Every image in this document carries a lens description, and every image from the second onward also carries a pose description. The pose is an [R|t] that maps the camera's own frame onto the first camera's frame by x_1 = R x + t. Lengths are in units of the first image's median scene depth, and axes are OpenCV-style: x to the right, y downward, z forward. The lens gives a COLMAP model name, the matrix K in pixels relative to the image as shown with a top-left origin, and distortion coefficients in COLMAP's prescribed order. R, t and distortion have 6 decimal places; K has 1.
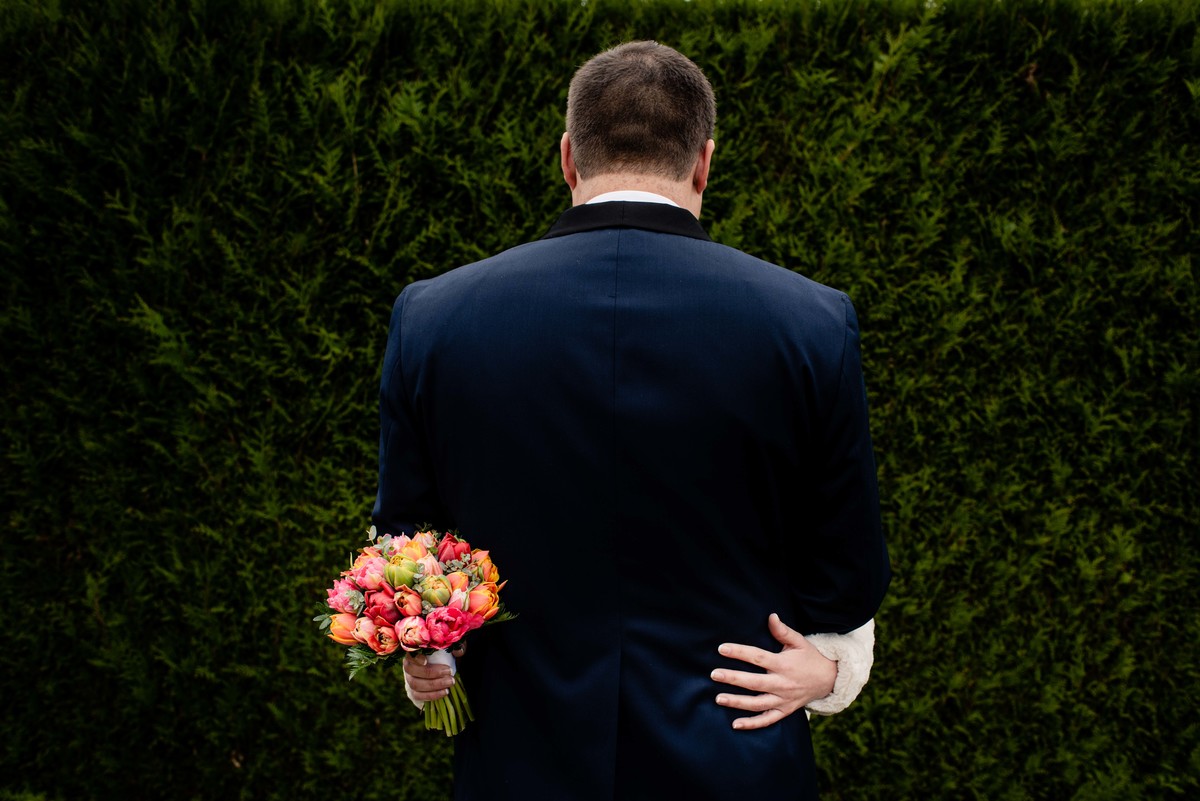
lens RADIAL K [[1211.7, 0, 597.5], [0, 1211.7, 407.2], [0, 0, 1]] dist [-0.078989, 0.000000]
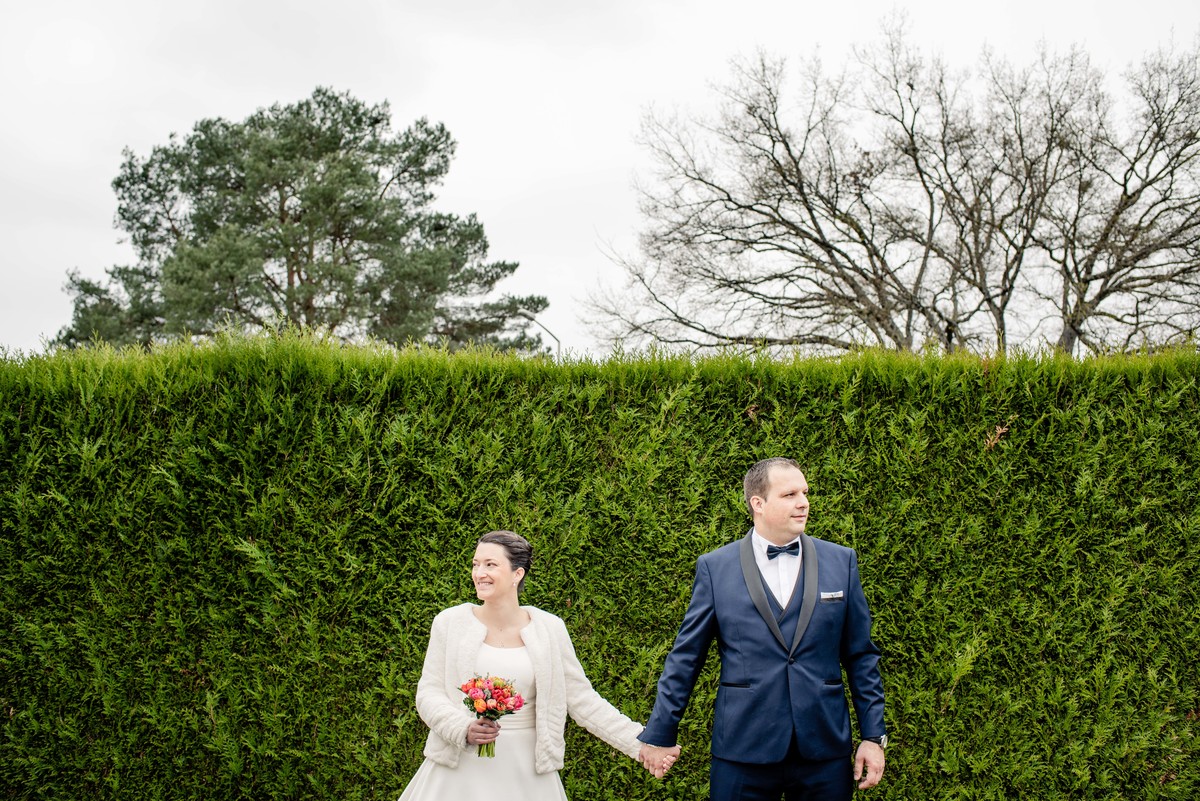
lens RADIAL K [[1211.7, 0, 602.0], [0, 1211.7, 397.0], [0, 0, 1]] dist [-0.078989, 0.000000]
pose [[0.998112, 0.003955, -0.061291, 0.251632], [-0.014168, 0.985838, -0.167103, 0.000087], [0.059762, 0.167656, 0.984032, -0.757414]]
